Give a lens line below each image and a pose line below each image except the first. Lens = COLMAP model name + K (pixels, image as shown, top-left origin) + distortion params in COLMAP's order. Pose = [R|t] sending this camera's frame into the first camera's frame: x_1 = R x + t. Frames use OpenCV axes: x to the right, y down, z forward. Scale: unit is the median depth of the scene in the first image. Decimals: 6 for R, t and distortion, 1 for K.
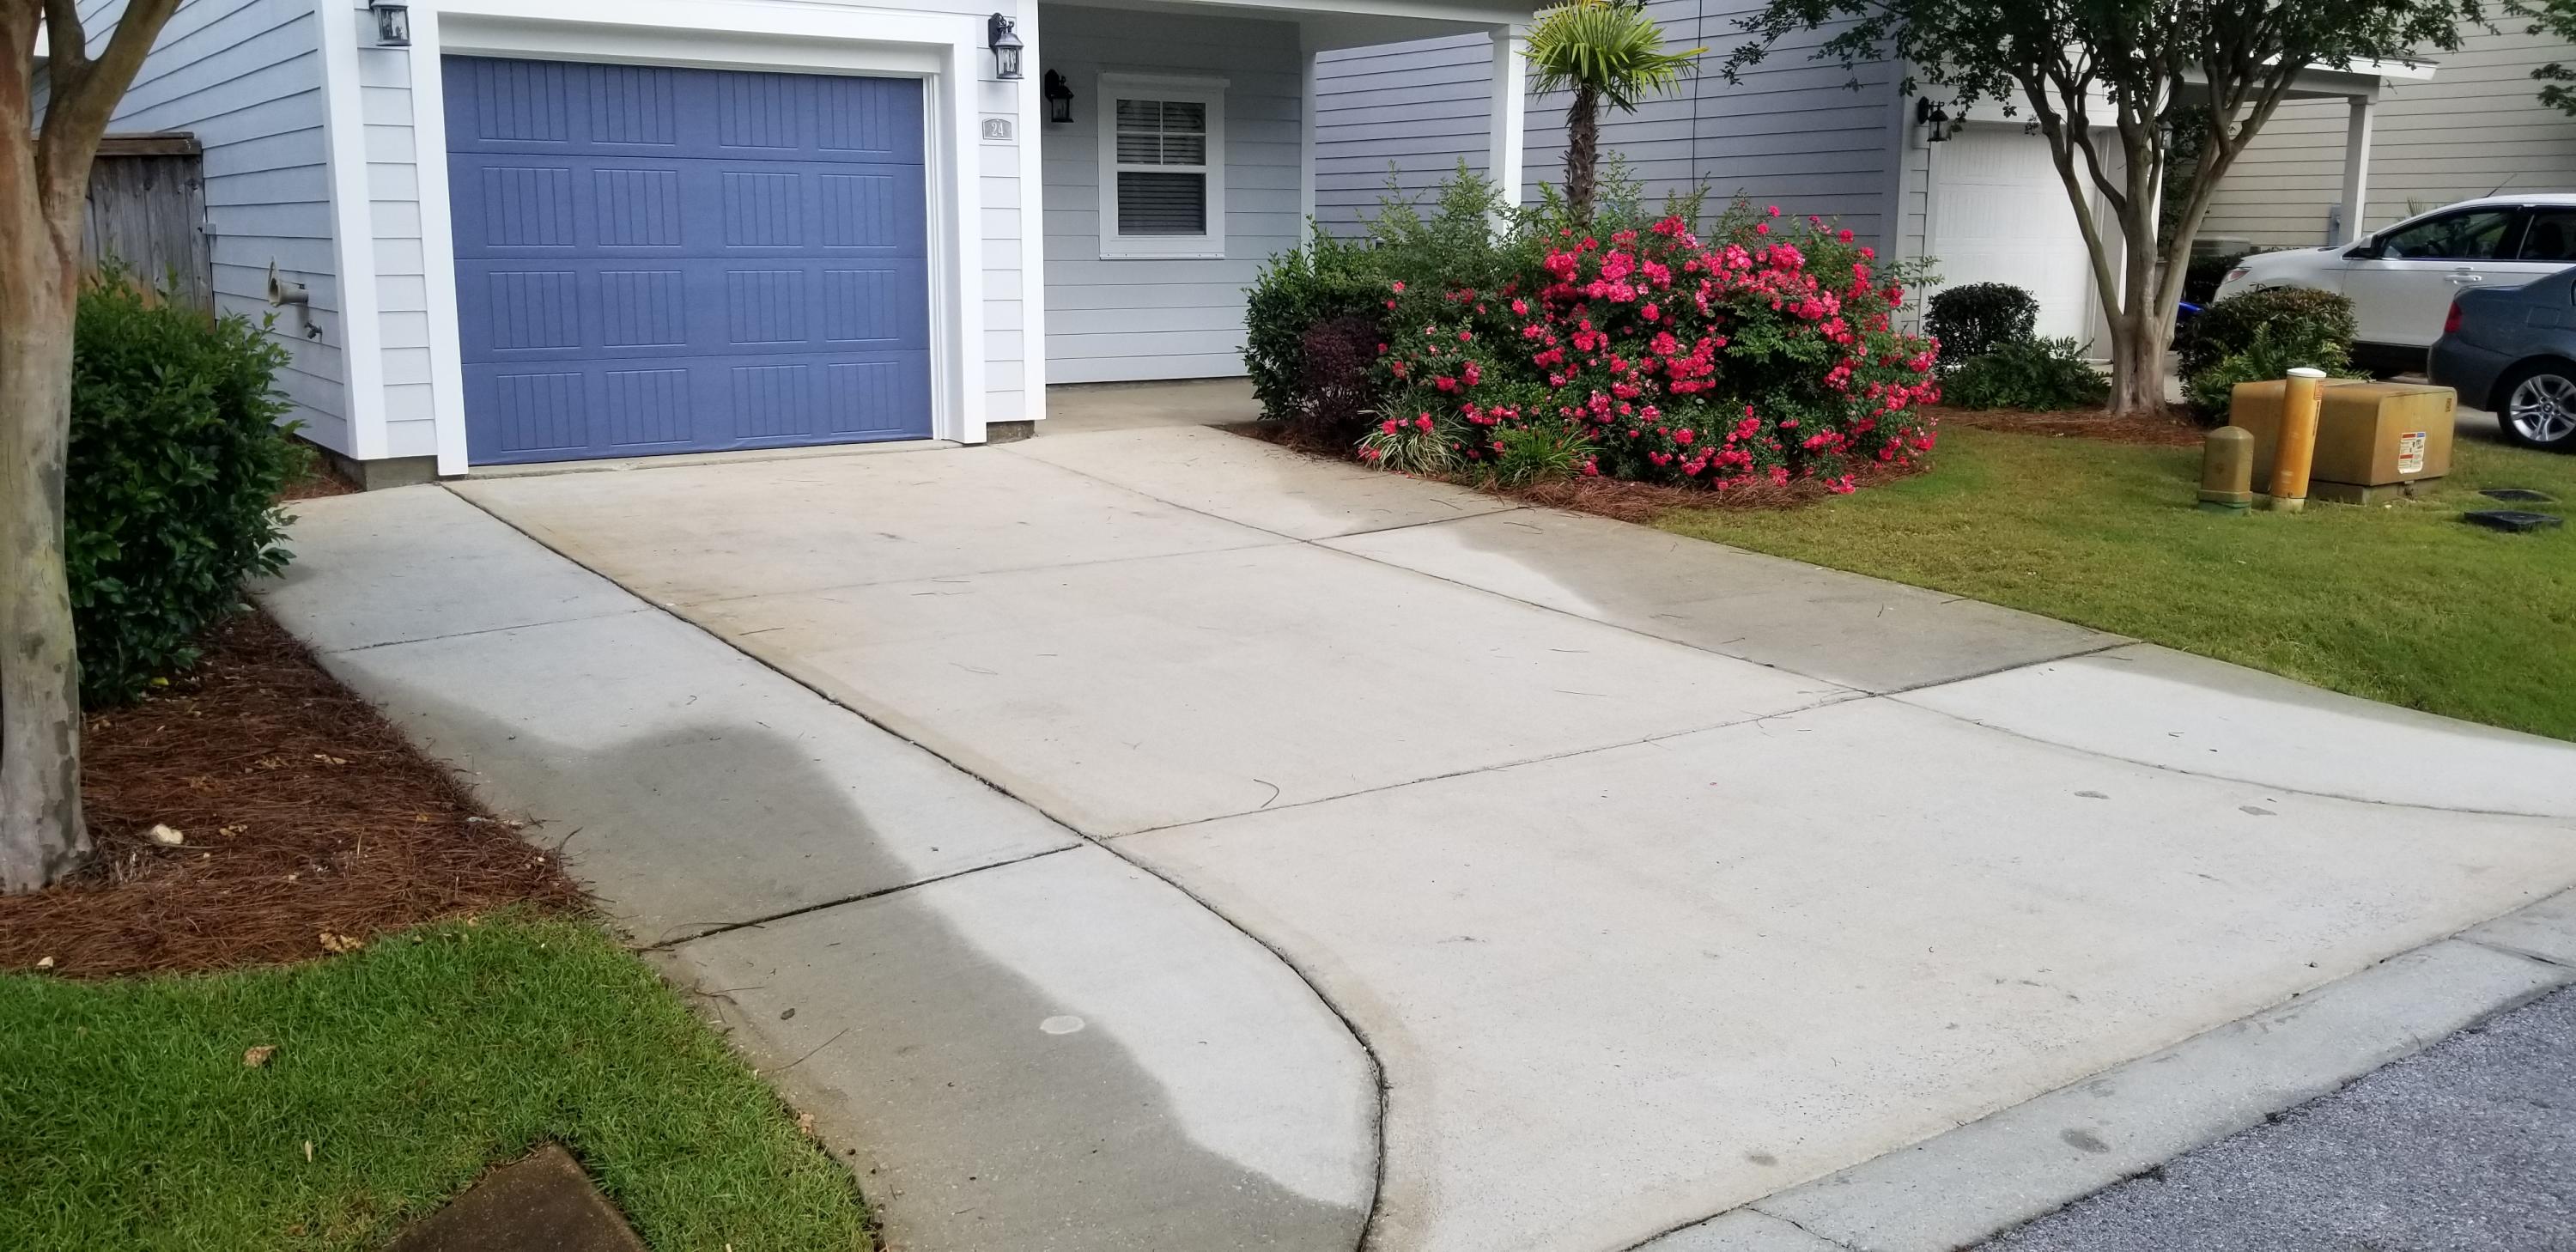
lens RADIAL K [[2004.0, 0, 1277.0], [0, 2004.0, 649.2], [0, 0, 1]] dist [0.073372, -0.006733]
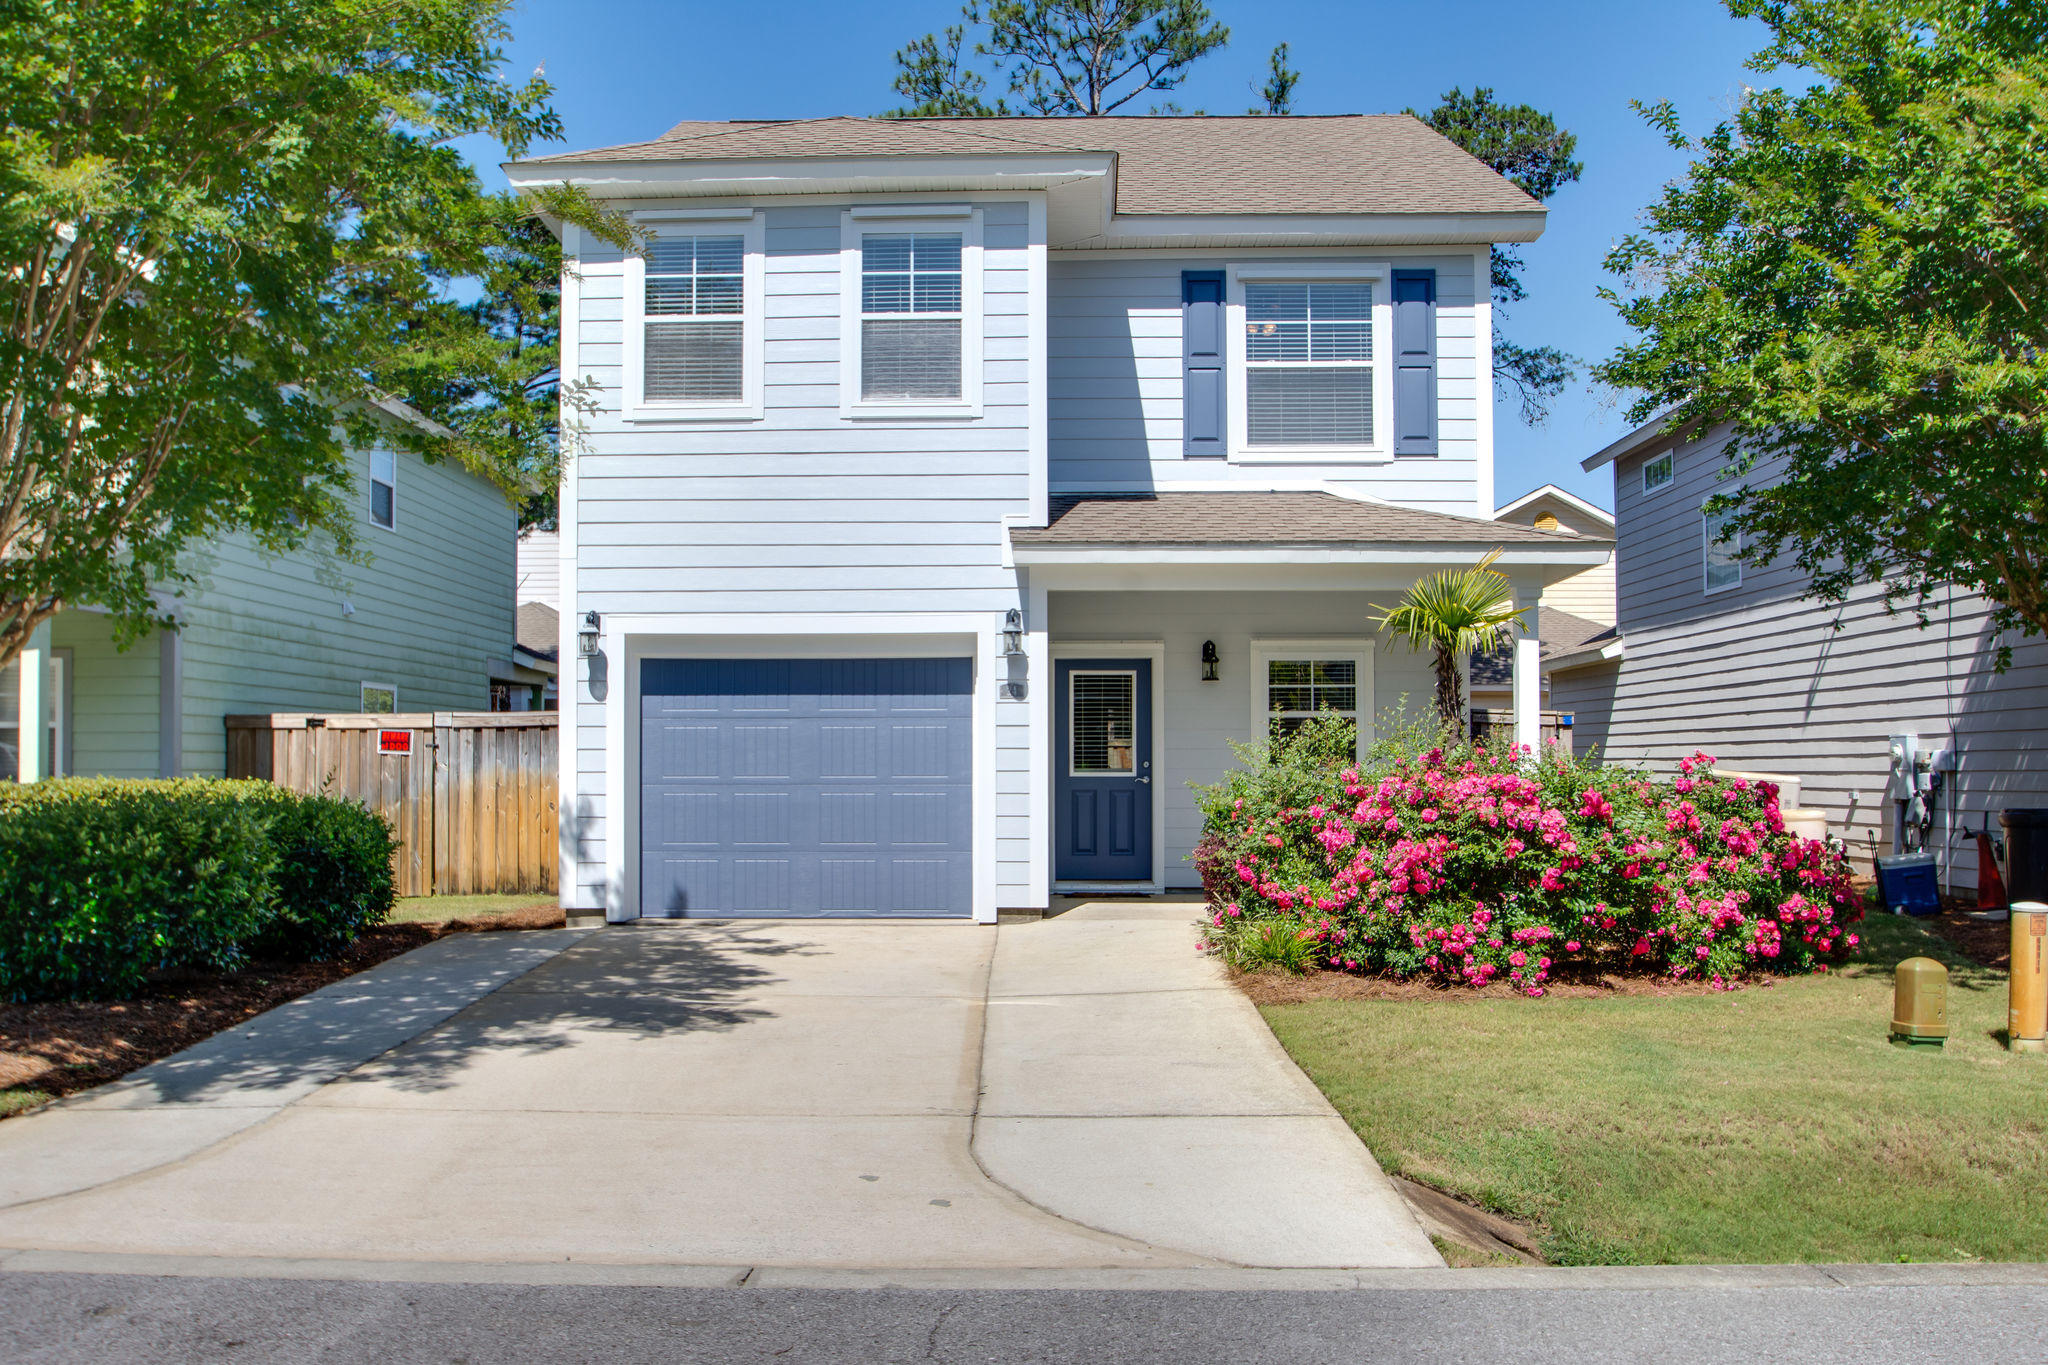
lens RADIAL K [[1904.1, 0, 1024.0], [0, 1904.1, 682.5], [0, 0, 1]] dist [-0.023432, -0.012061]
pose [[0.800793, -0.034664, -0.597938, 0.488795], [-0.119312, 0.969083, -0.215969, 0.007648], [0.586938, 0.244288, 0.771899, 0.021961]]
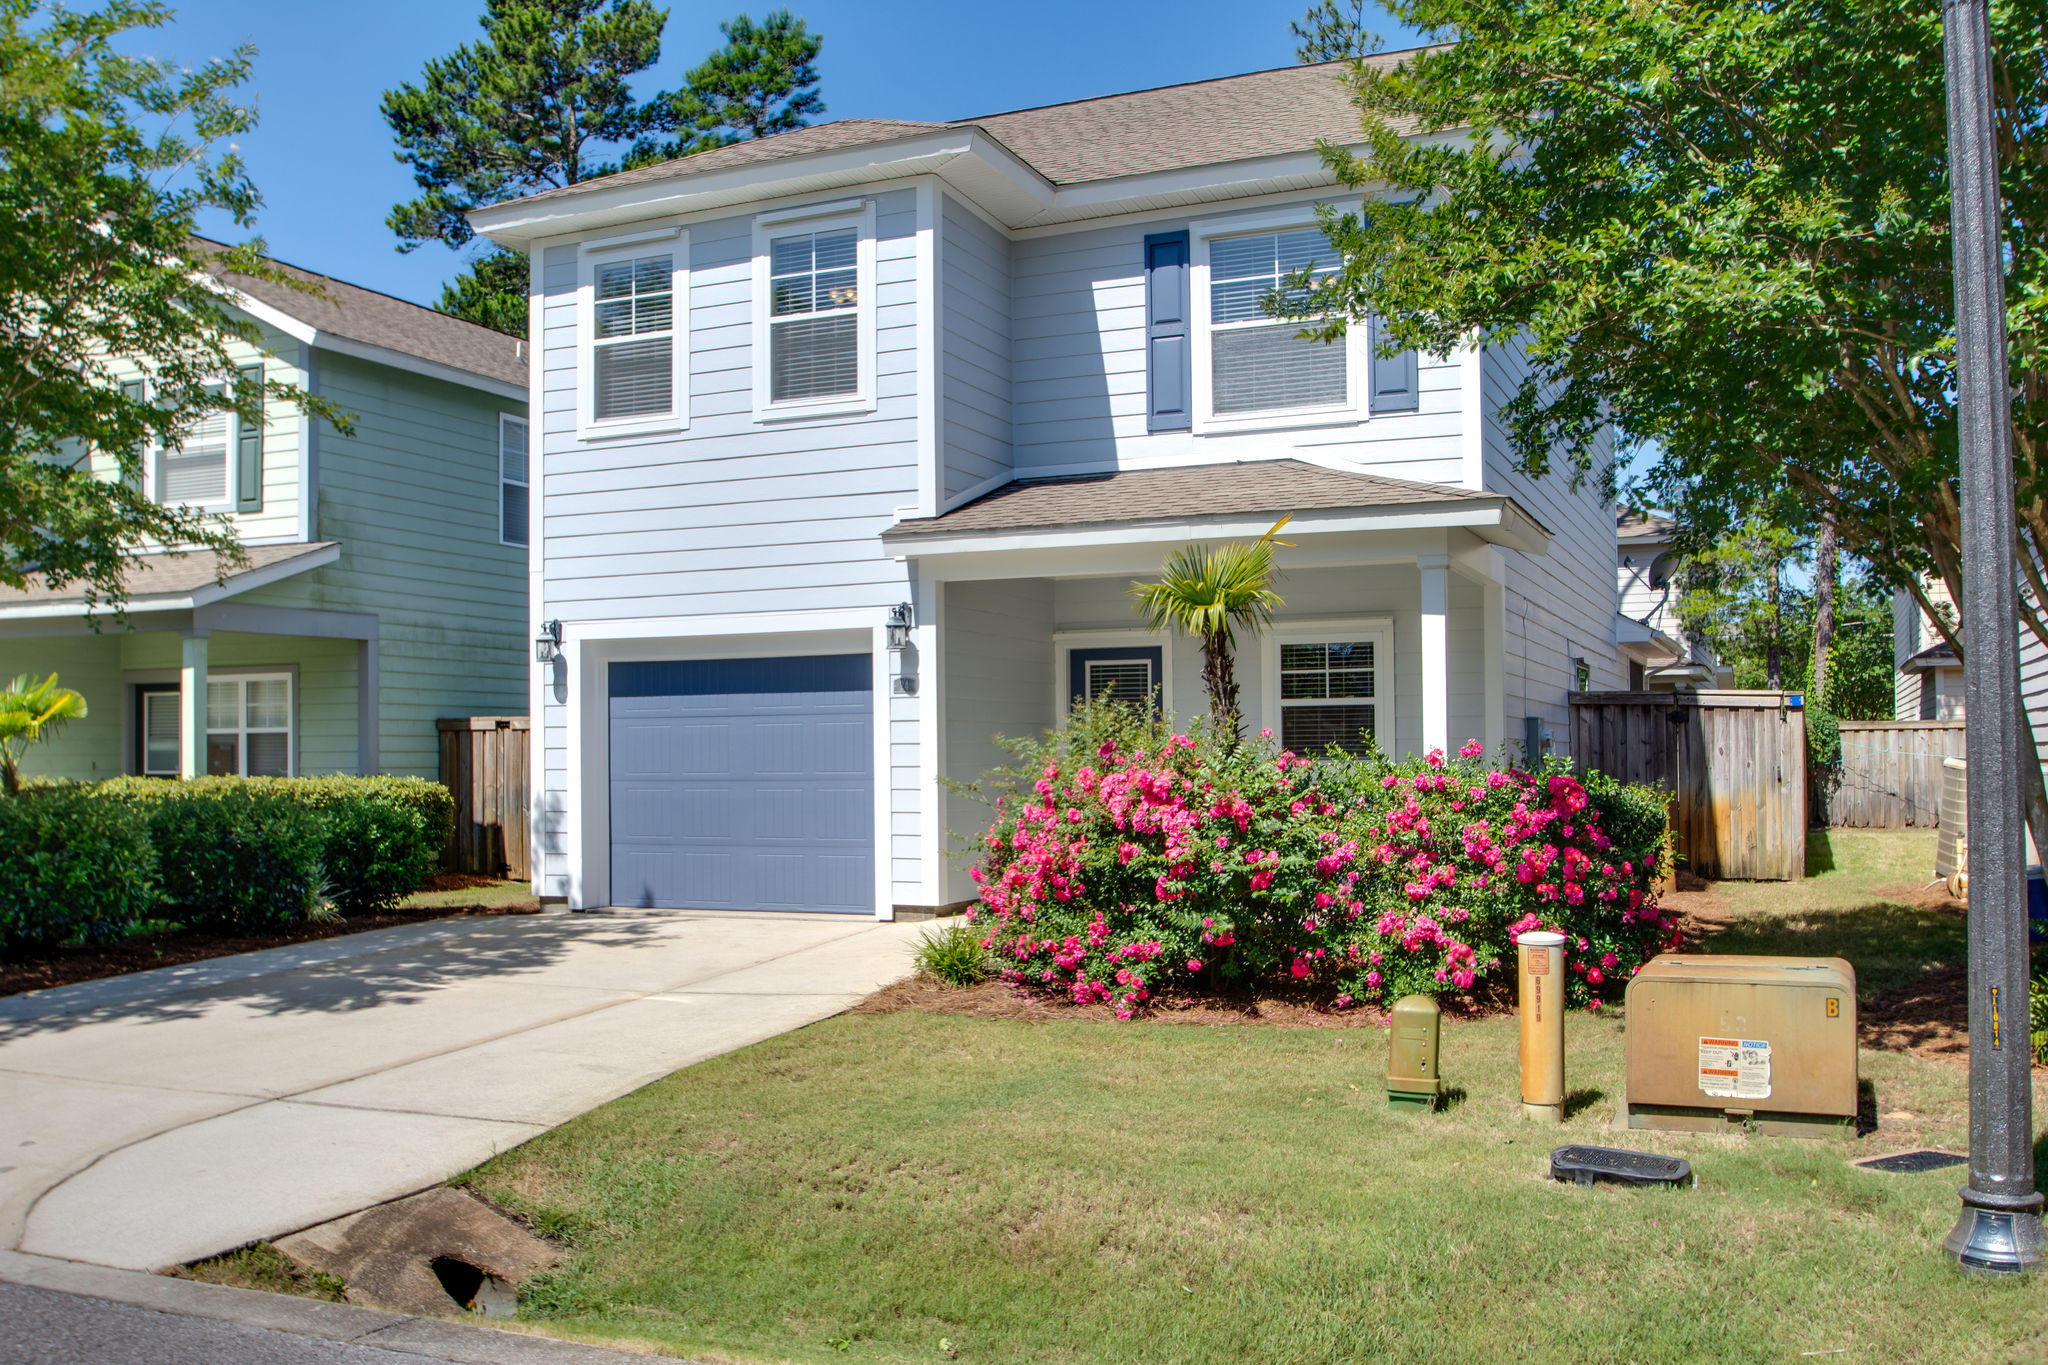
lens RADIAL K [[1904.1, 0, 1024.0], [0, 1904.1, 682.5], [0, 0, 1]] dist [-0.023432, -0.012061]
pose [[0.495189, -0.045609, -0.867587, 0.769097], [-0.171514, 0.973835, -0.149089, -0.067699], [0.851687, 0.222631, 0.474410, 0.372041]]
